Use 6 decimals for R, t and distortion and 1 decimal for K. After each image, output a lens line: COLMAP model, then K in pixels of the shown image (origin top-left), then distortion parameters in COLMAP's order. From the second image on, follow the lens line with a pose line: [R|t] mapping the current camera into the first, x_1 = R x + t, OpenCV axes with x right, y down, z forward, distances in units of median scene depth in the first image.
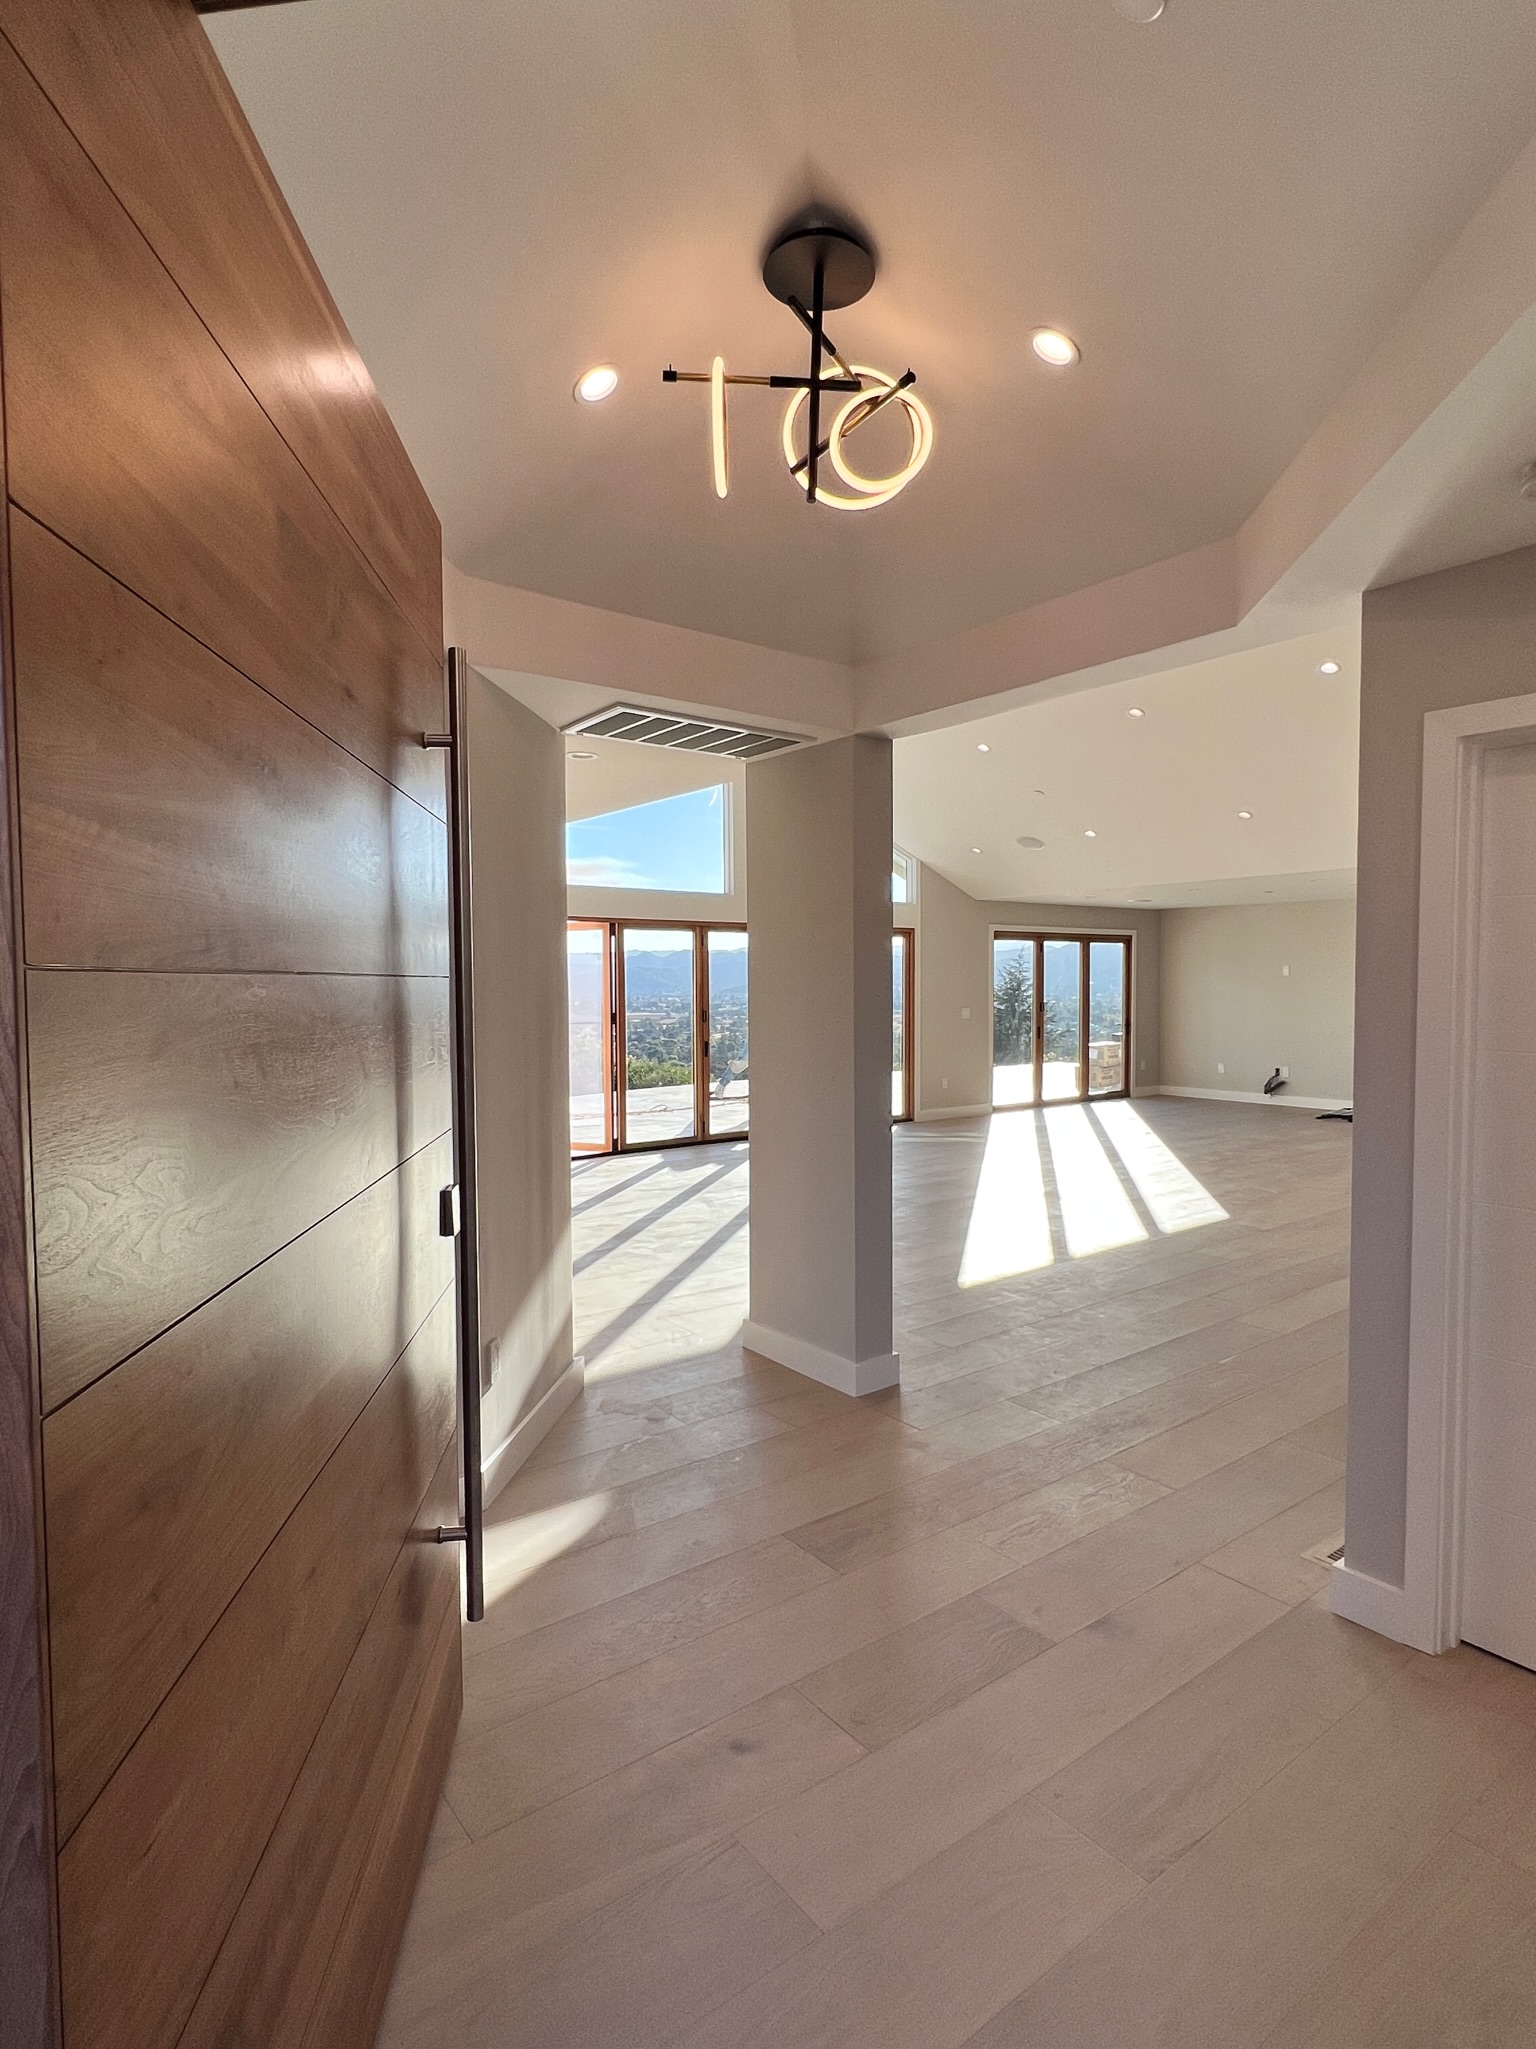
lens RADIAL K [[1085.4, 0, 769.6], [0, 1085.4, 1028.9], [0, 0, 1]] dist [-0.004772, -0.000088]
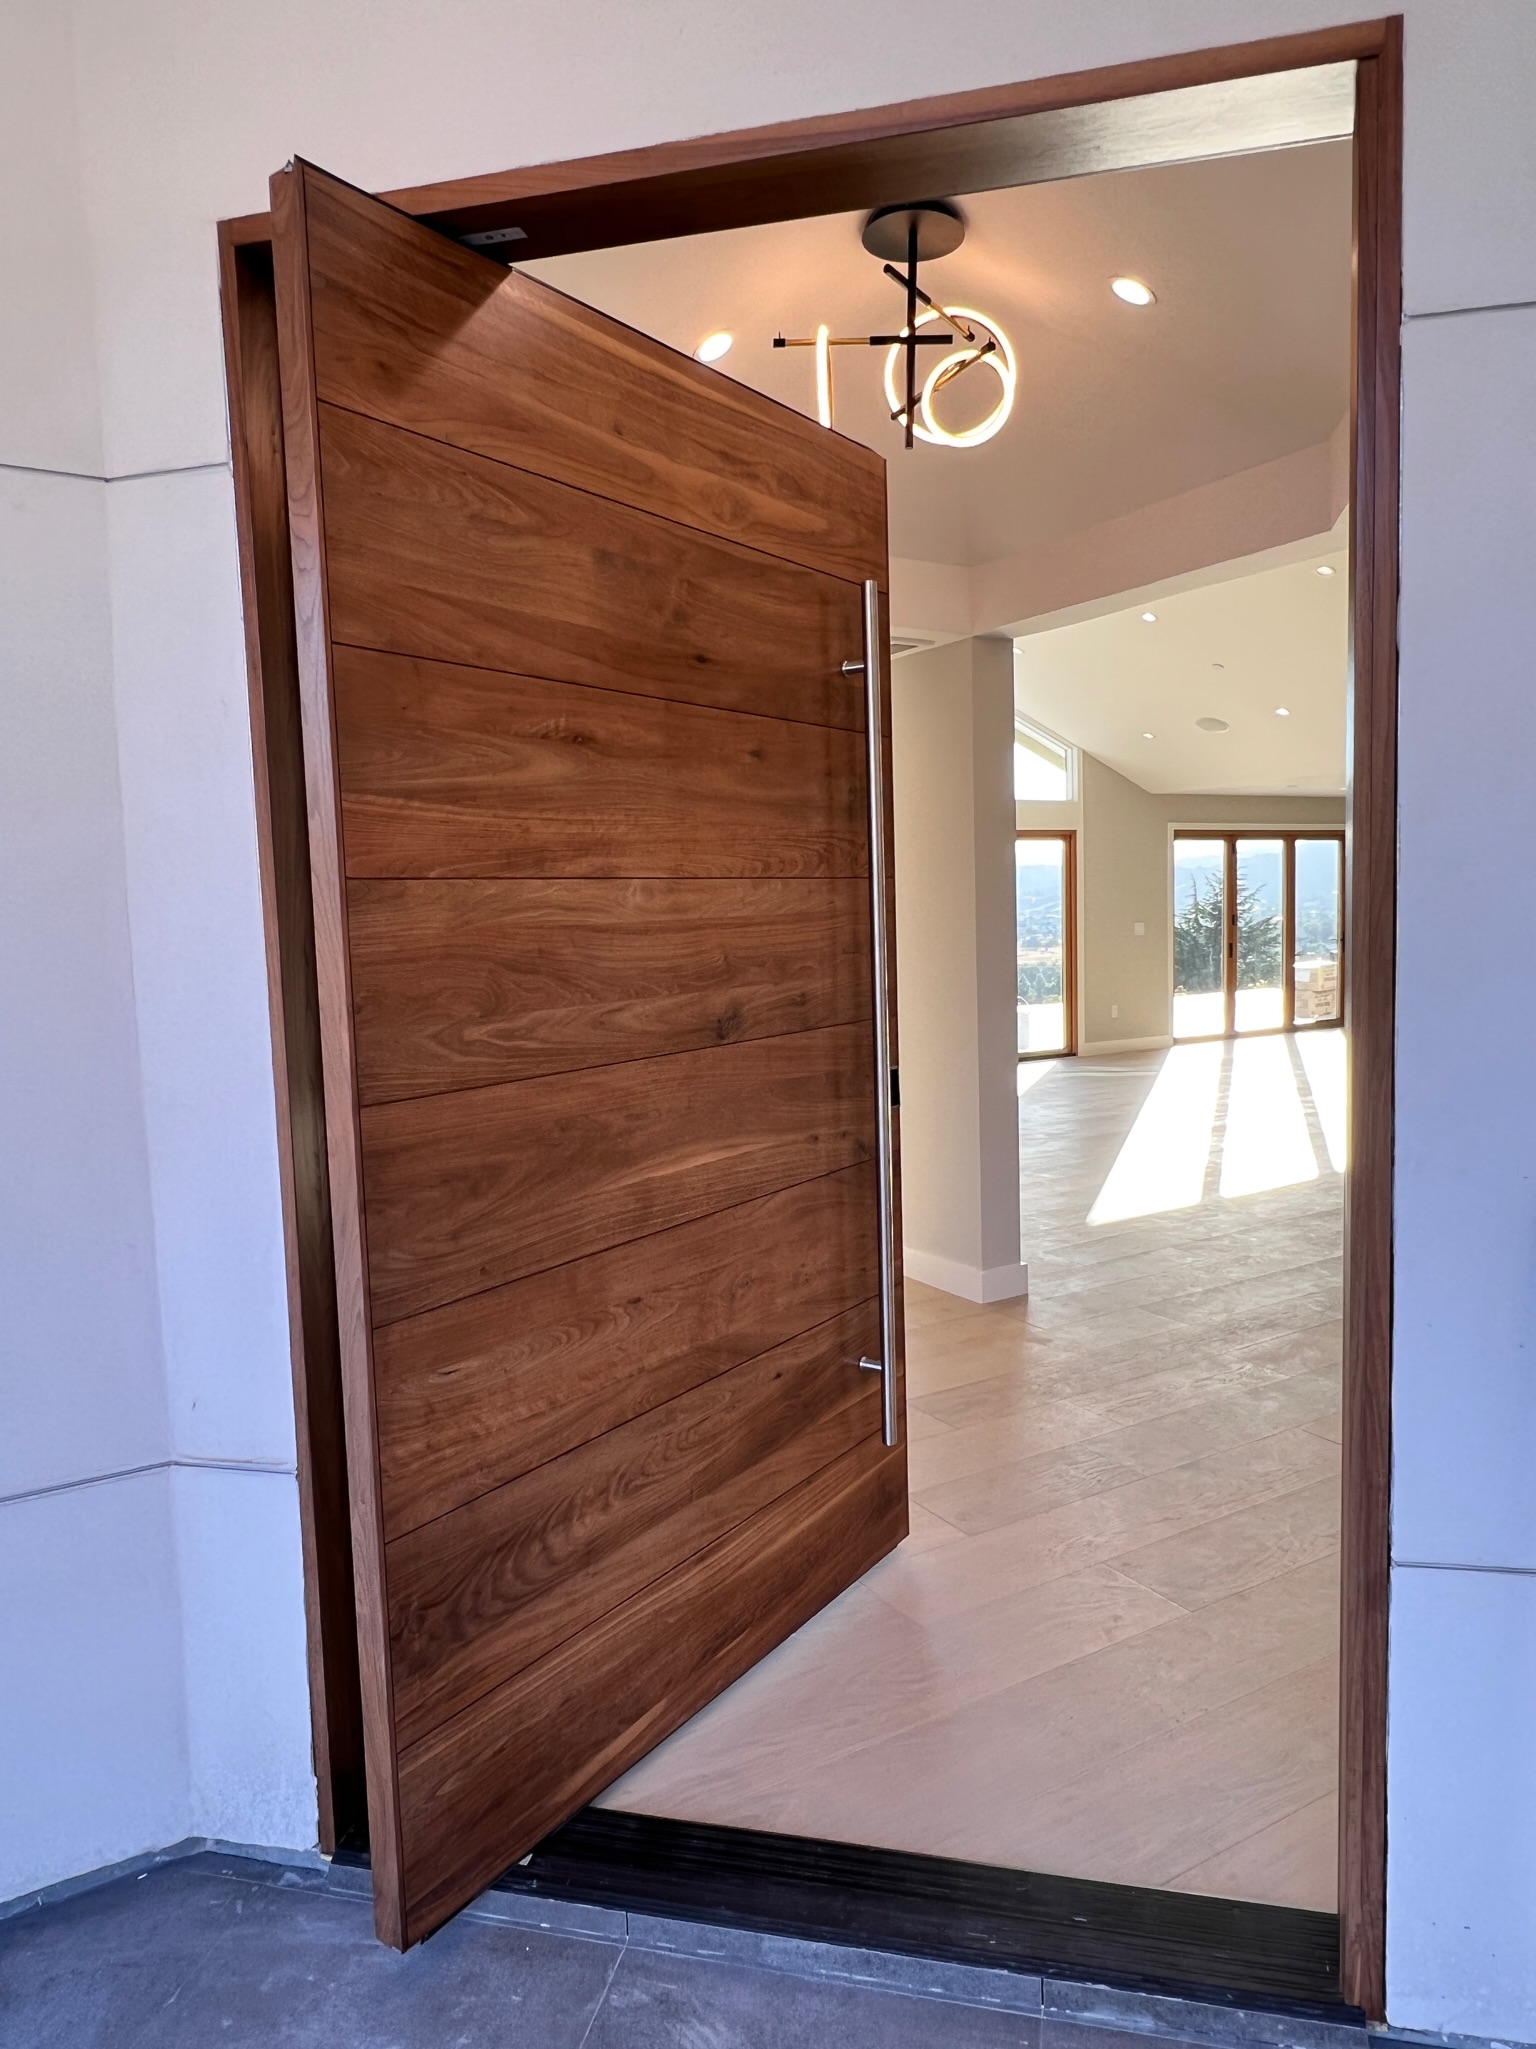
lens RADIAL K [[1311.0, 0, 761.3], [0, 1311.0, 1021.7], [0, 0, 1]] dist [0.010101, 0.000734]
pose [[0.993127, -0.014399, -0.116154, 0.019559], [0.019852, 0.998747, 0.045928, 0.017463], [0.115348, -0.047918, 0.992169, -0.200972]]
